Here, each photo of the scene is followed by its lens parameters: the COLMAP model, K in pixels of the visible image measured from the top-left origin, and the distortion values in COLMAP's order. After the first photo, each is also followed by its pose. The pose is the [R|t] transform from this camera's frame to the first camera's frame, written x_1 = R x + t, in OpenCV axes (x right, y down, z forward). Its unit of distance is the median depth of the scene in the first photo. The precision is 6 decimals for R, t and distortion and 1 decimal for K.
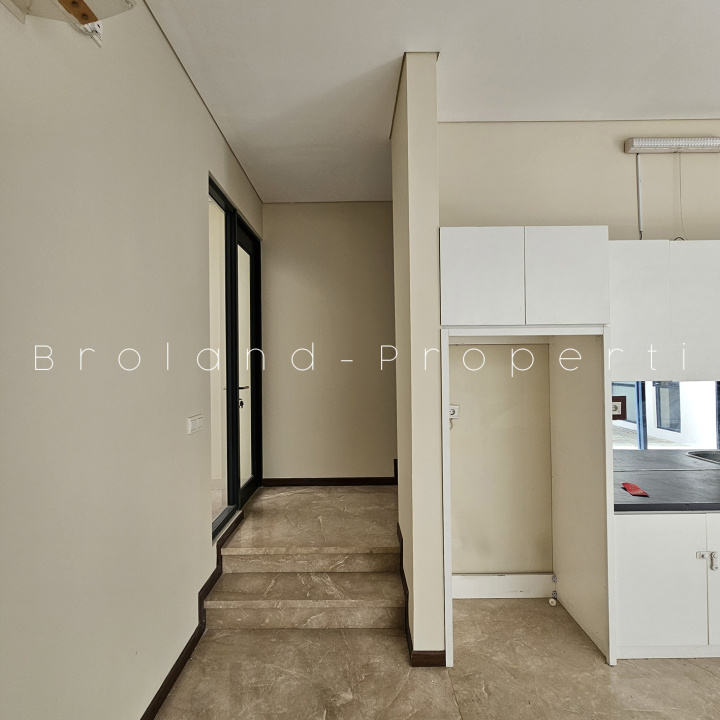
lens RADIAL K [[395.7, 0, 356.8], [0, 395.7, 360.5], [0, 0, 1]] dist [-0.004222, 0.000085]
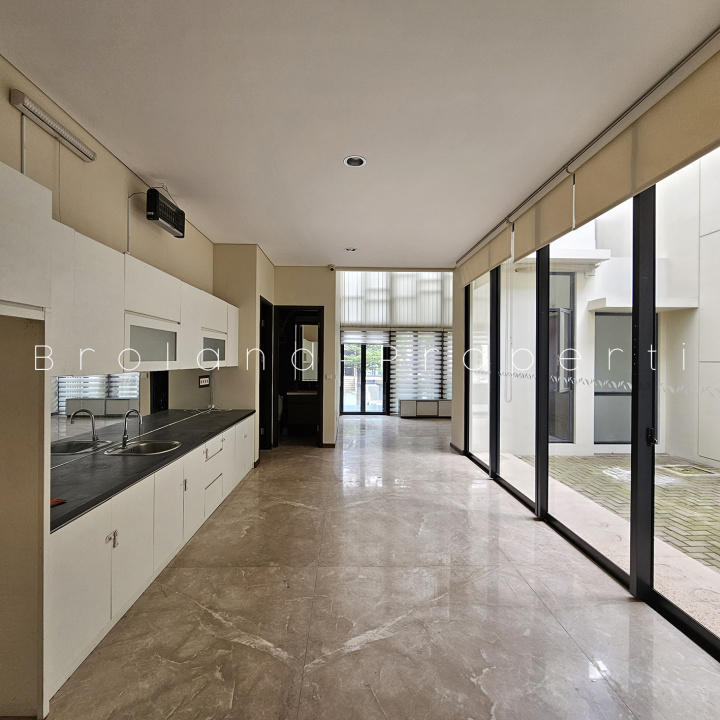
lens RADIAL K [[395.7, 0, 356.8], [0, 395.7, 360.5], [0, 0, 1]] dist [-0.004222, 0.000085]
pose [[-0.033219, 0.010377, 0.999394, -0.213690], [-0.014038, 0.999843, -0.010848, 0.017151], [-0.999350, -0.014390, -0.033068, 0.375129]]
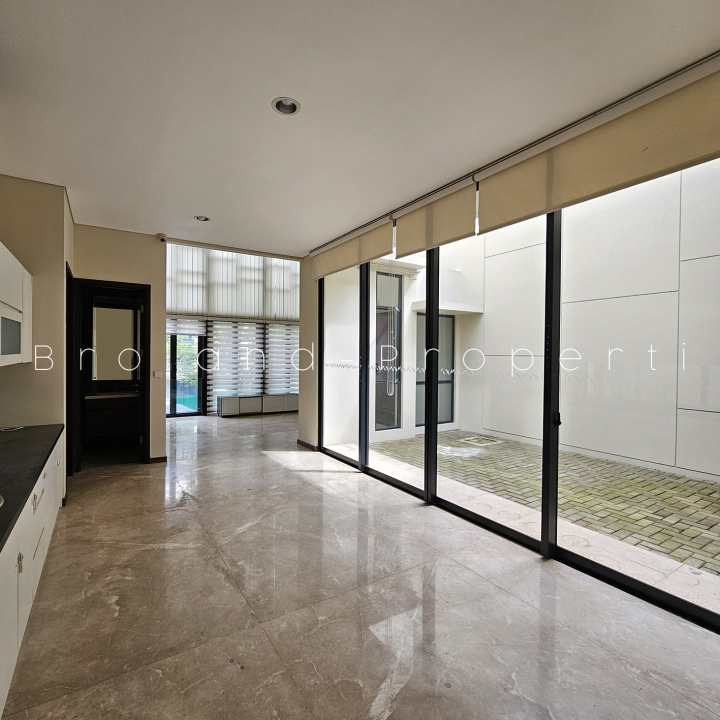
lens RADIAL K [[395.7, 0, 356.8], [0, 395.7, 360.5], [0, 0, 1]] dist [-0.004222, 0.000085]
pose [[-0.546245, -0.005270, 0.837609, 0.167933], [-0.008903, 0.999960, 0.000485, 0.016136], [-0.837578, -0.007192, -0.546270, 0.837731]]
